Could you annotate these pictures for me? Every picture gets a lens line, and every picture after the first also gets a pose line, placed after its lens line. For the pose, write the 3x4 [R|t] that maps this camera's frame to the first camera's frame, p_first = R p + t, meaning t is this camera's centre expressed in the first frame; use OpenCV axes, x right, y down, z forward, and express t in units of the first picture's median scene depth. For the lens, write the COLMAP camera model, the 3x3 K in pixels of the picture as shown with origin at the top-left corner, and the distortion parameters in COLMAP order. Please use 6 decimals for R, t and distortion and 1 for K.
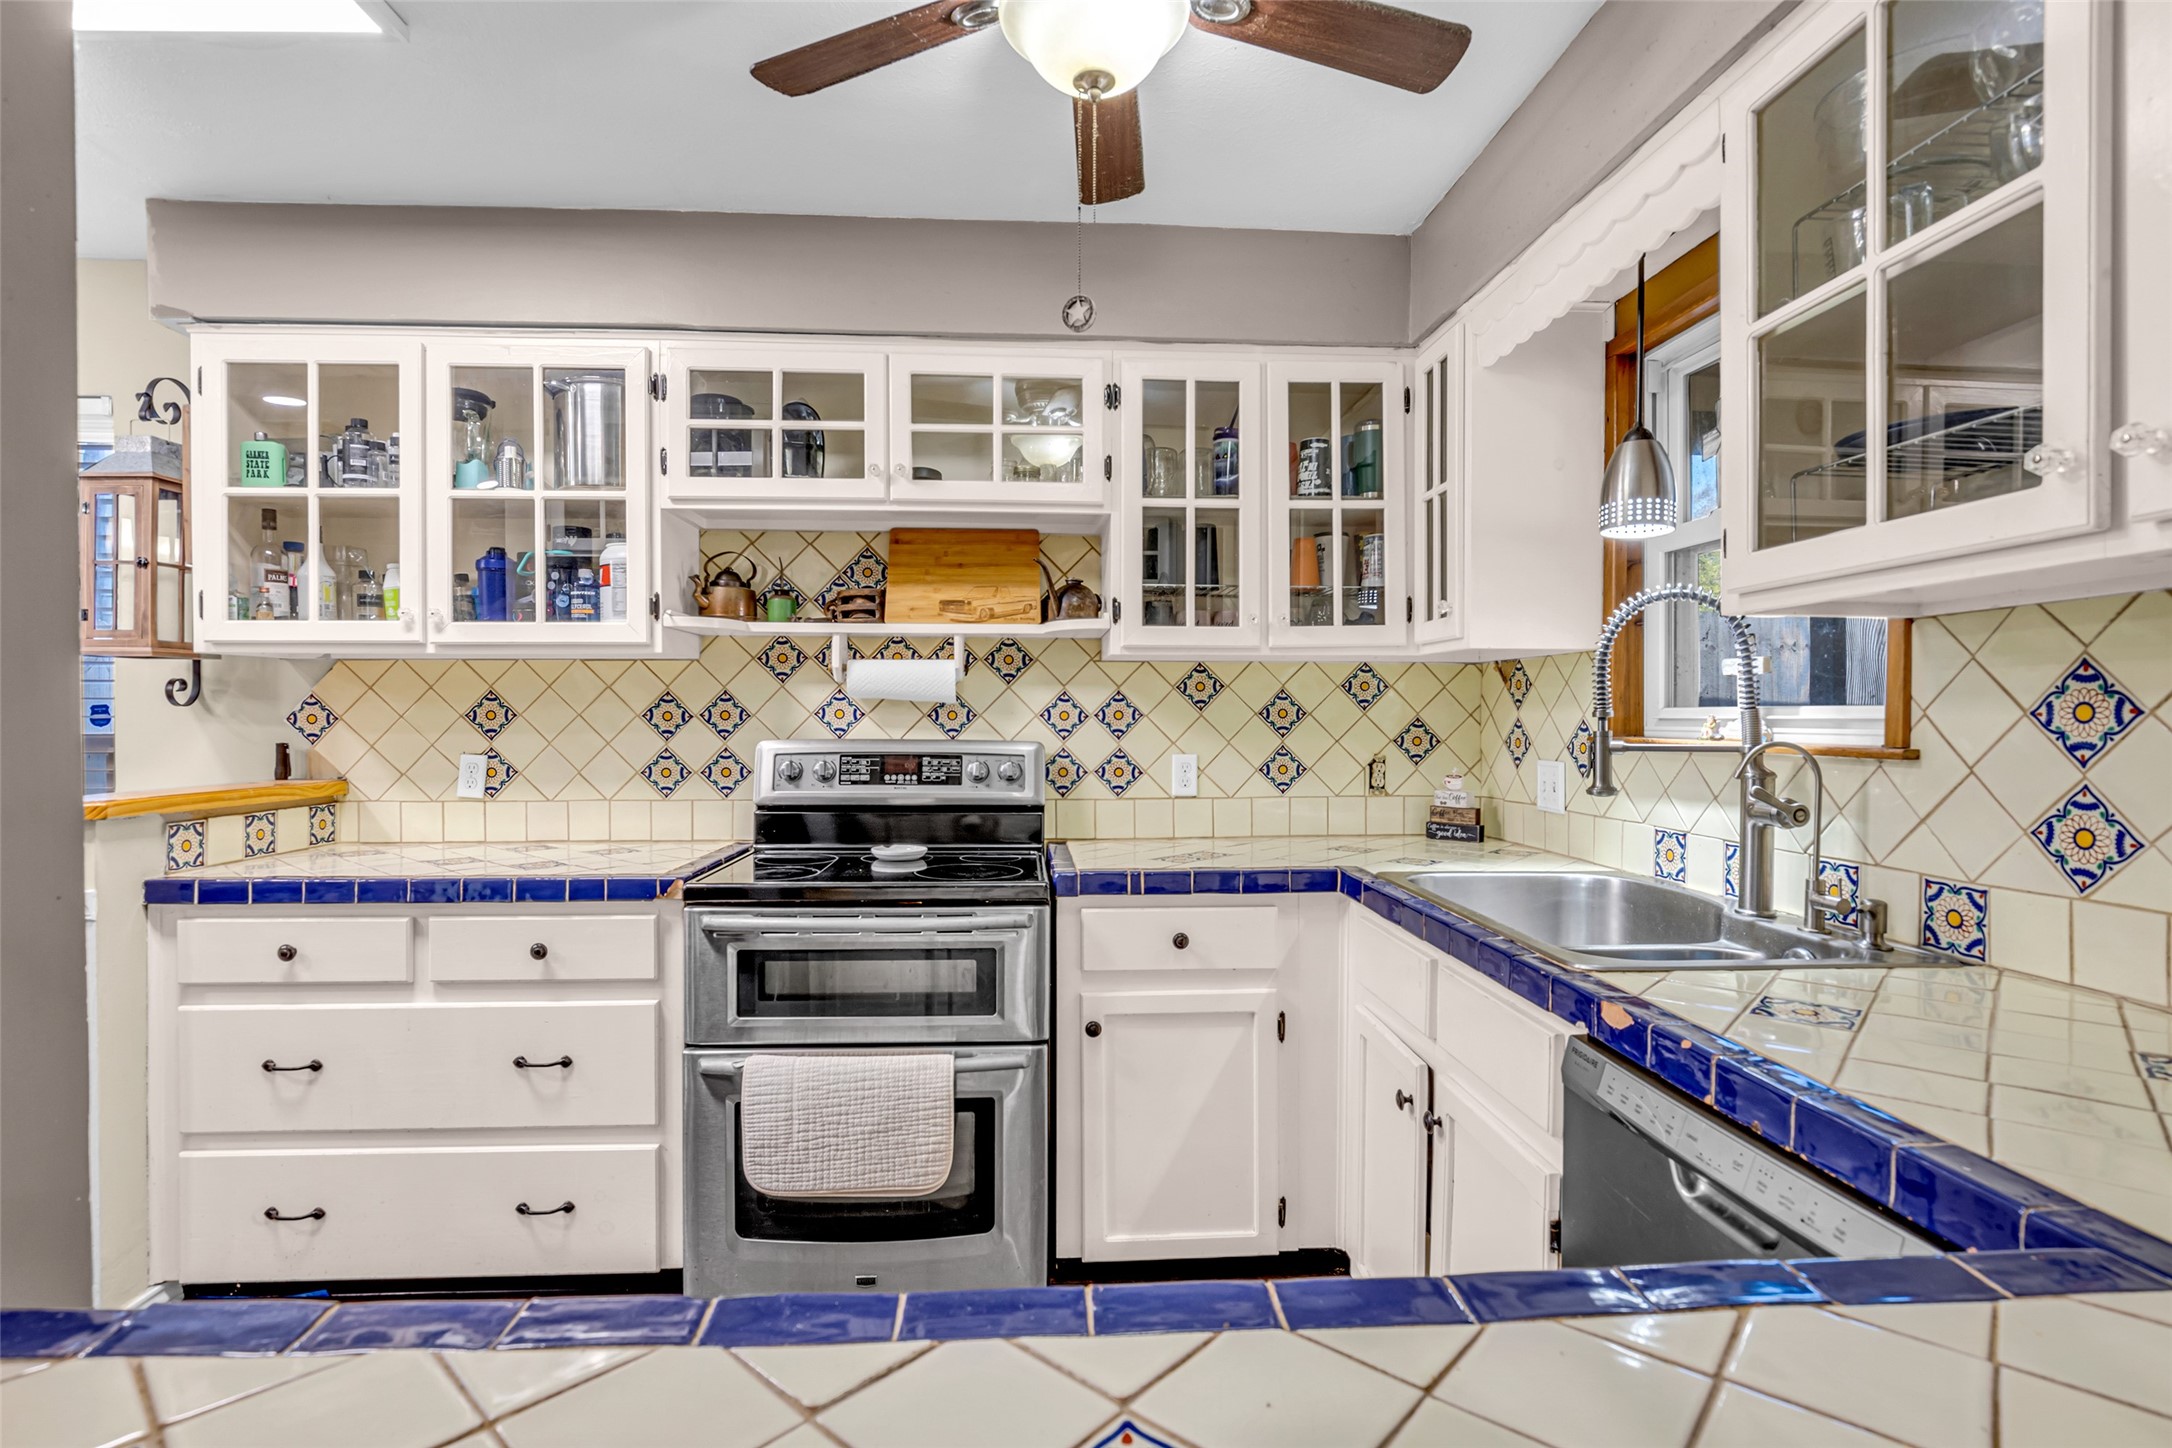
lens RADIAL K [[1004.2, 0, 1087.2], [0, 1004.2, 720.4], [0, 0, 1]] dist [-0.016878, 0.005123]
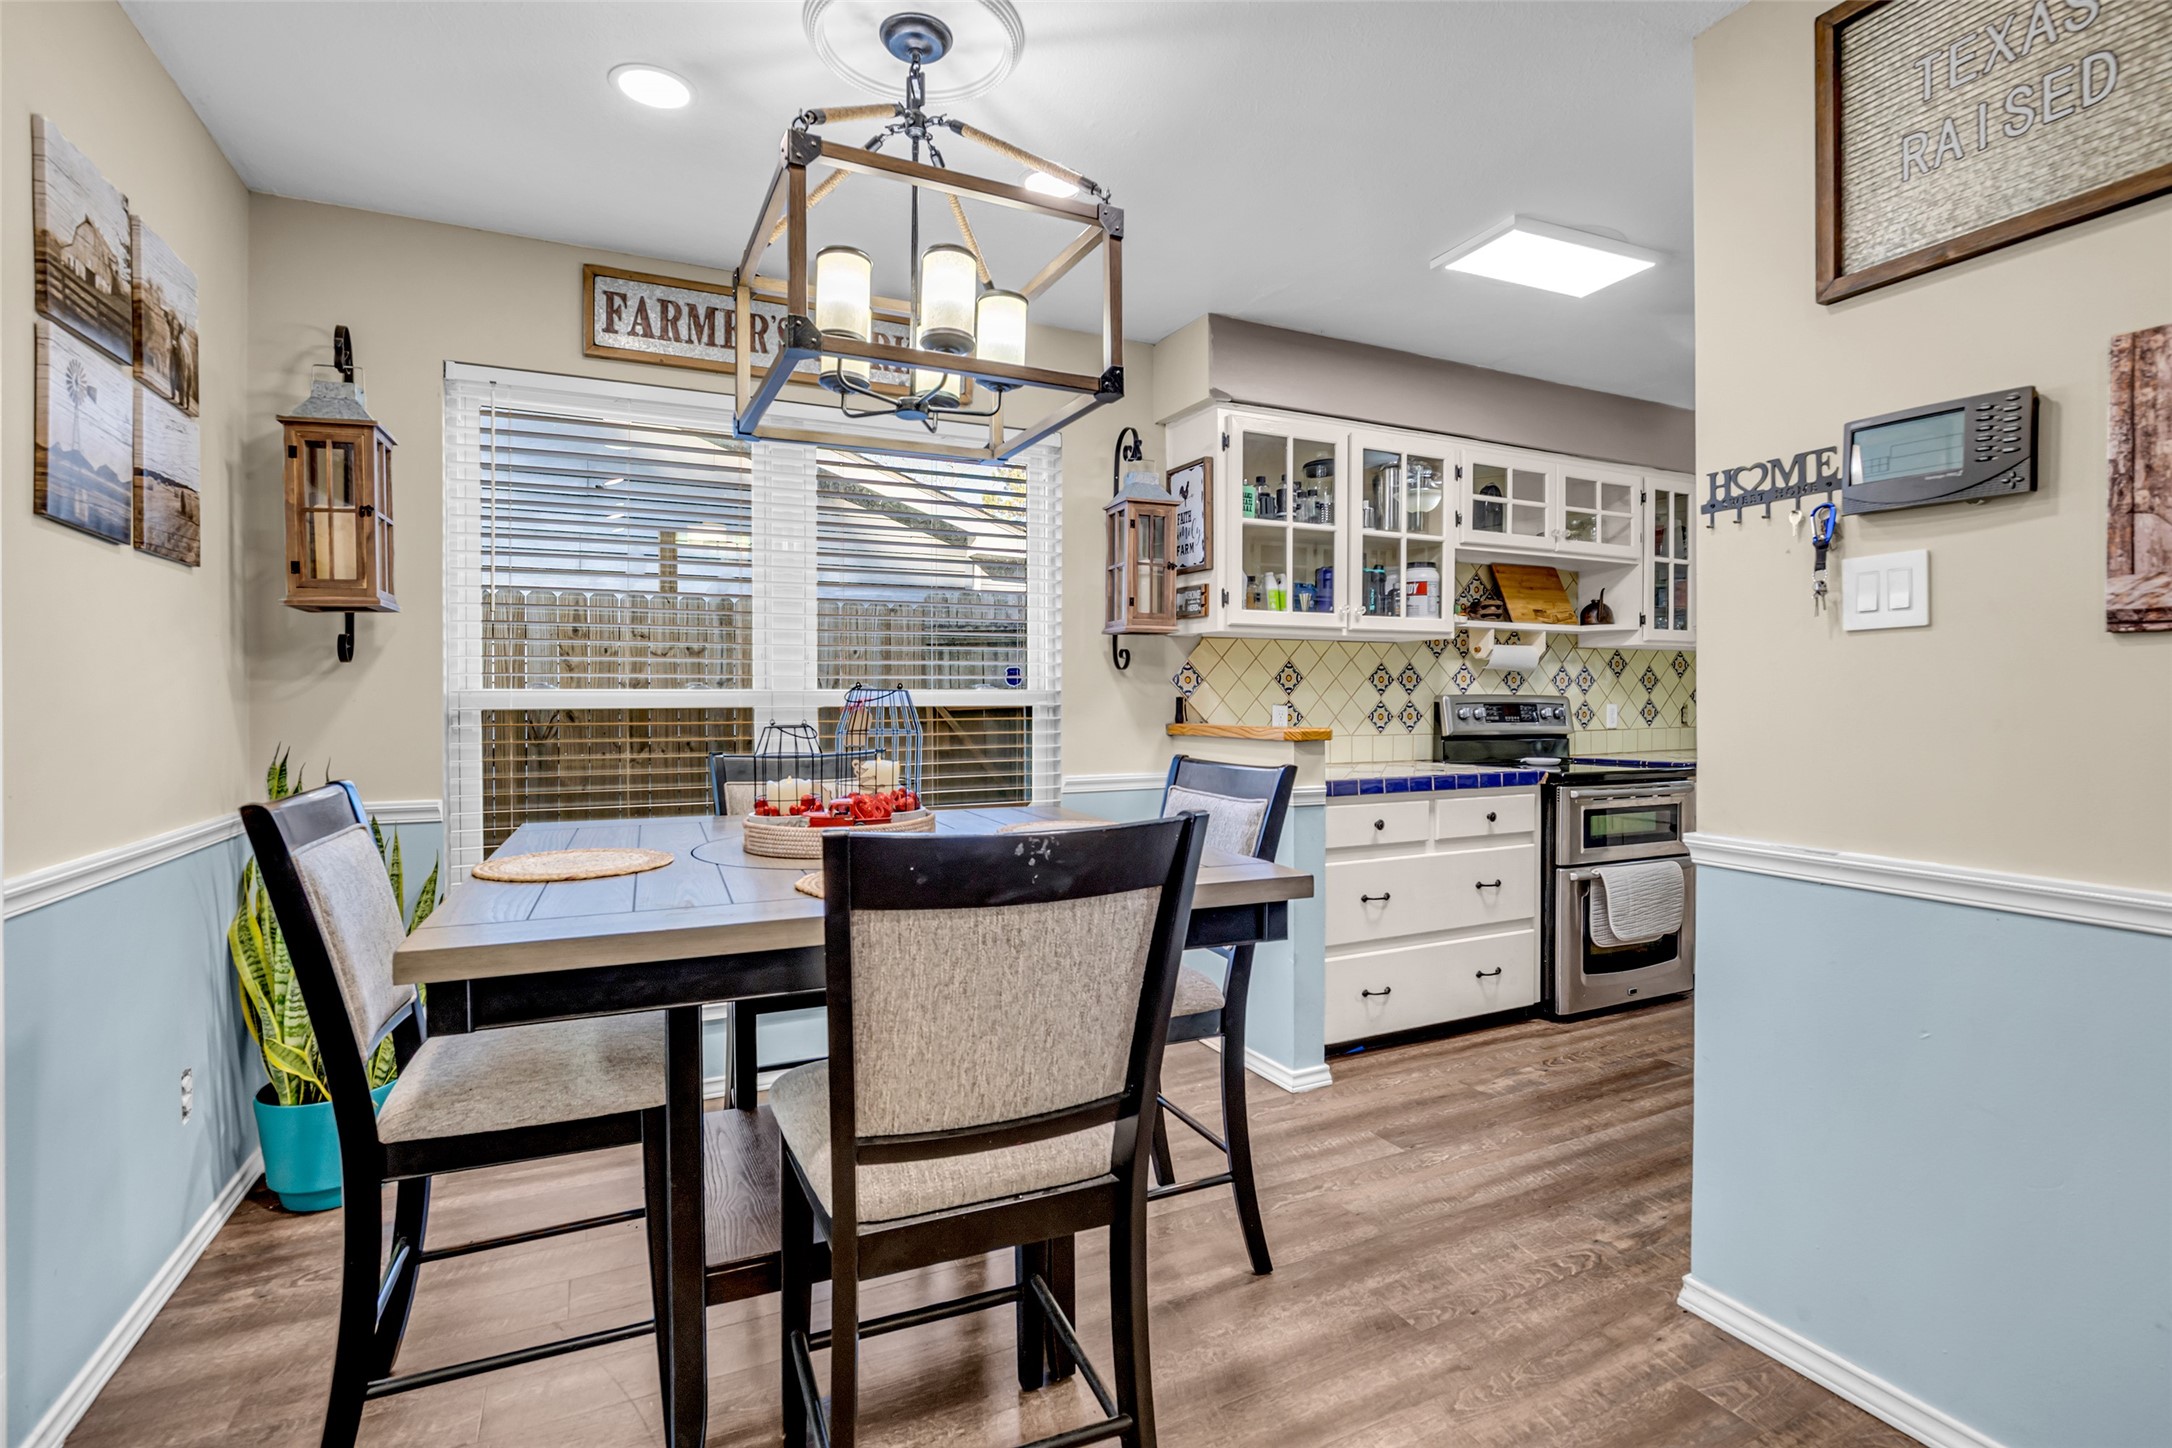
lens RADIAL K [[1004.2, 0, 1007.4], [0, 1004.2, 707.3], [0, 0, 1]] dist [-0.016878, 0.005123]
pose [[0.929215, -0.005258, 0.369502, -1.539952], [0.004709, 0.999986, 0.002388, 0.032189], [-0.369509, -0.000479, 0.929227, -0.203323]]
